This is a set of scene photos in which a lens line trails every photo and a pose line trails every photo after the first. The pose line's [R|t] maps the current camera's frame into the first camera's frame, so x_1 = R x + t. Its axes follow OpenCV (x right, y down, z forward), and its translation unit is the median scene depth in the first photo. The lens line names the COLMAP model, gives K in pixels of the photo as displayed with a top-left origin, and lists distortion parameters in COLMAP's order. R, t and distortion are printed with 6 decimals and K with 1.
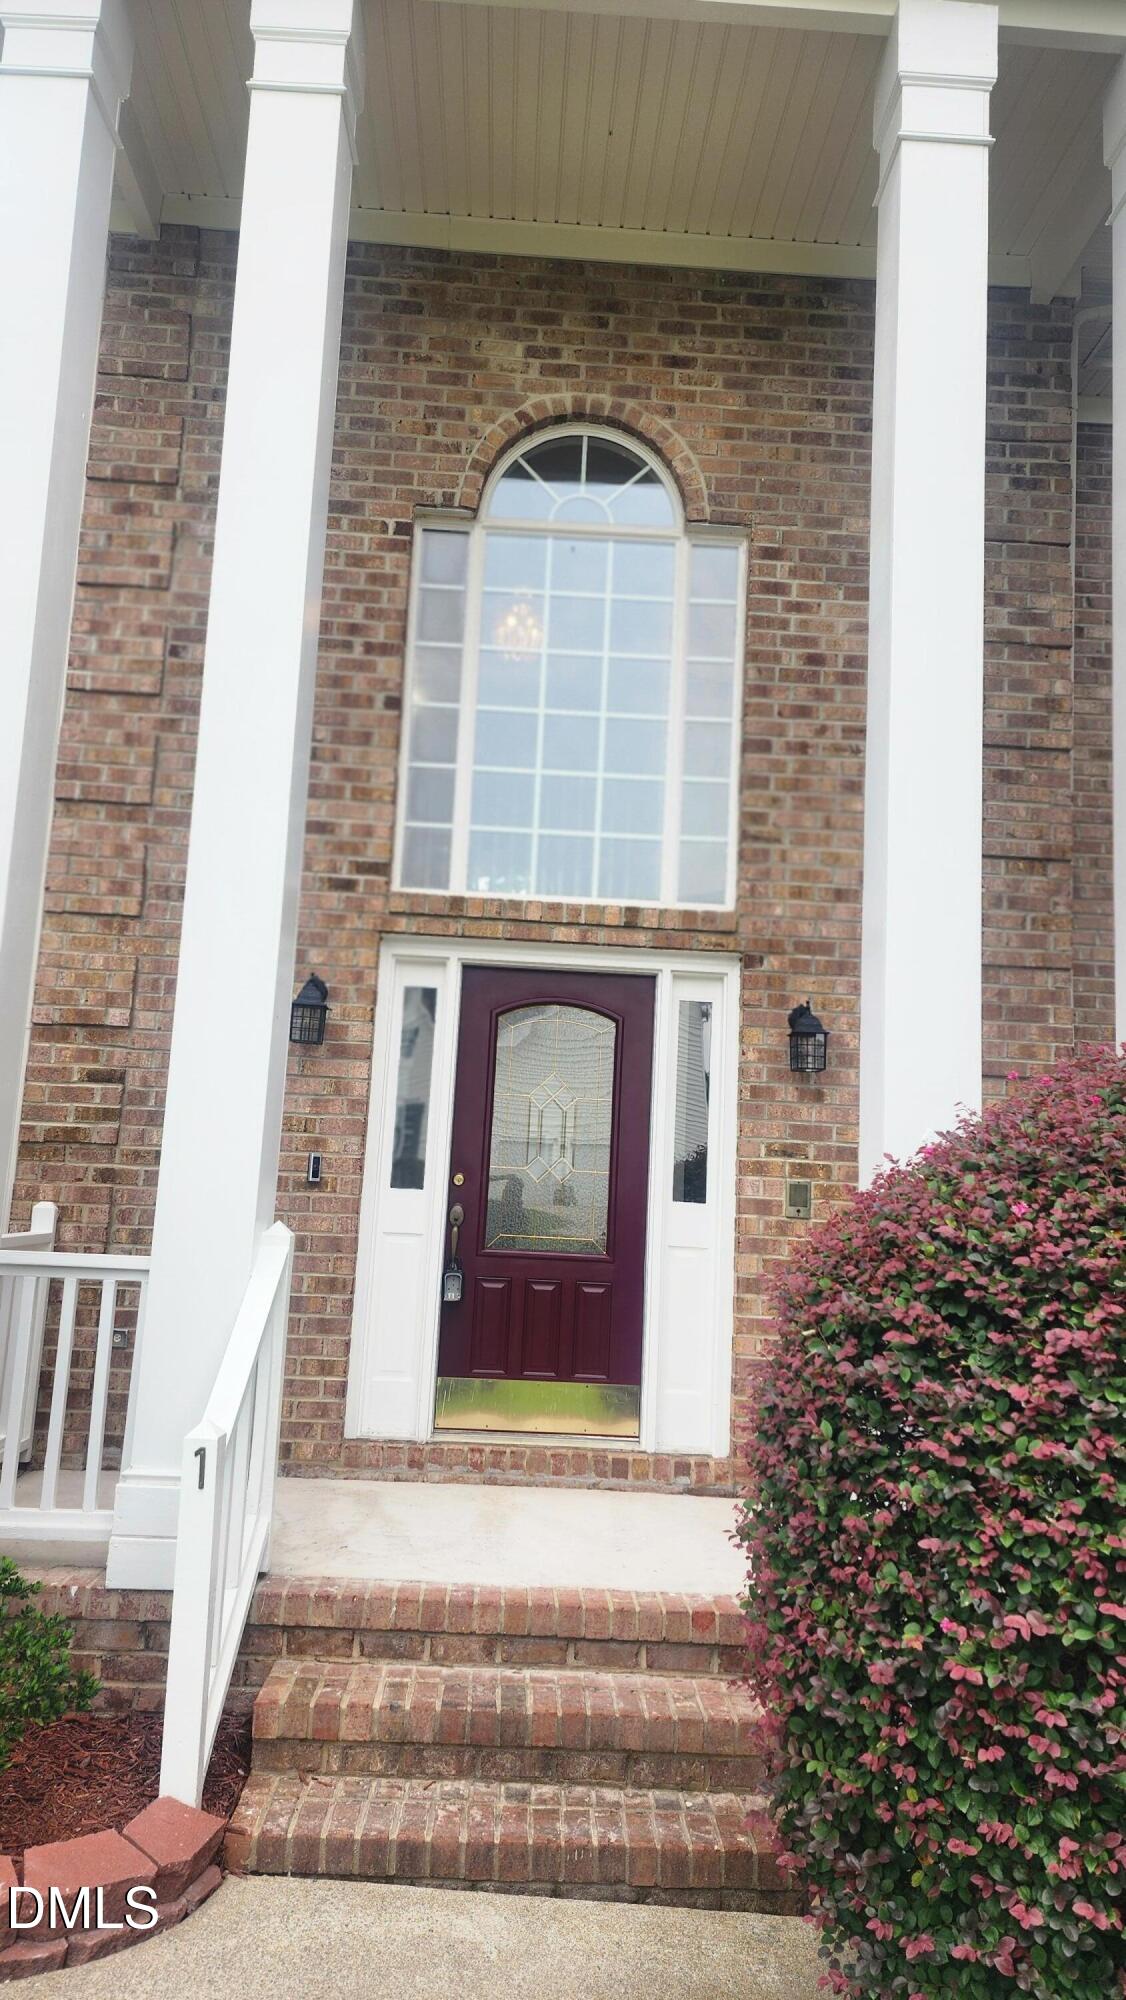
lens RADIAL K [[1333.7, 0, 548.7], [0, 1333.7, 995.2], [0, 0, 1]] dist [0.049635, -0.001991]
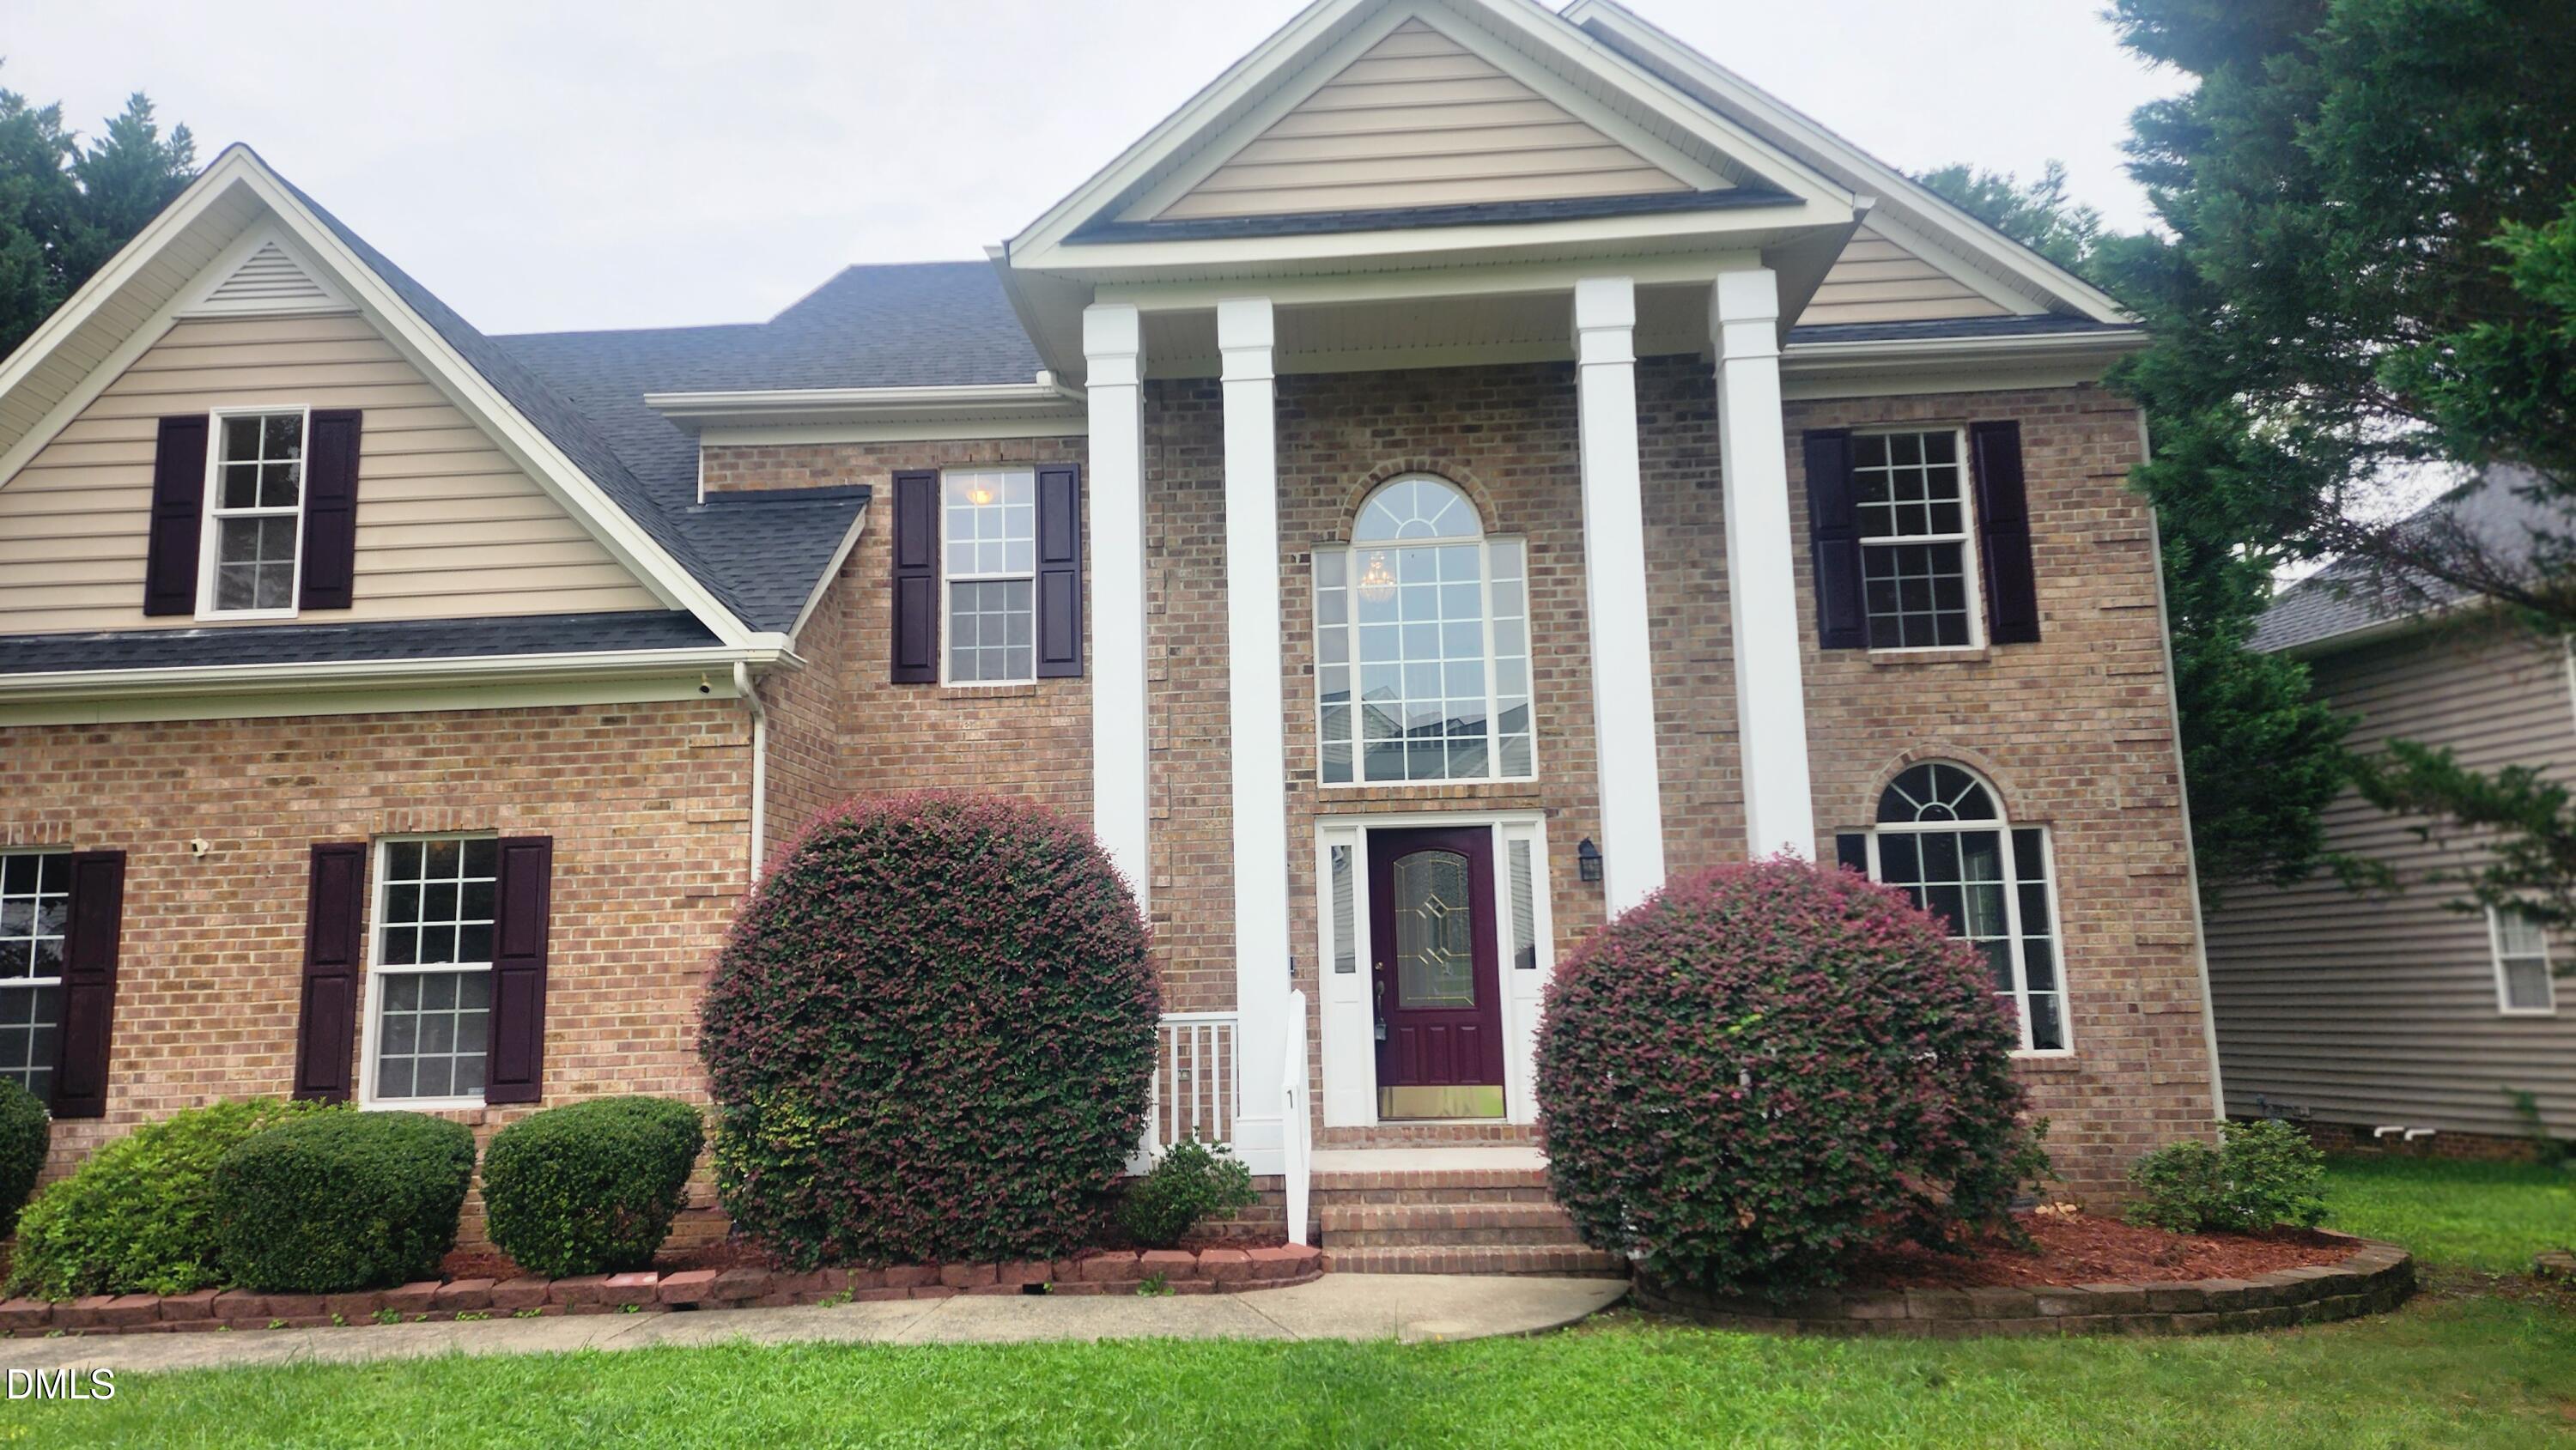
lens RADIAL K [[1744.4, 0, 1243.3], [0, 1744.4, 729.7], [0, 0, 1]] dist [0.155118, -0.000433]
pose [[0.992392, -0.088337, -0.085761, -0.022085], [0.087166, 0.996043, -0.017320, -0.117947], [0.086951, 0.009713, 0.996165, -1.081439]]
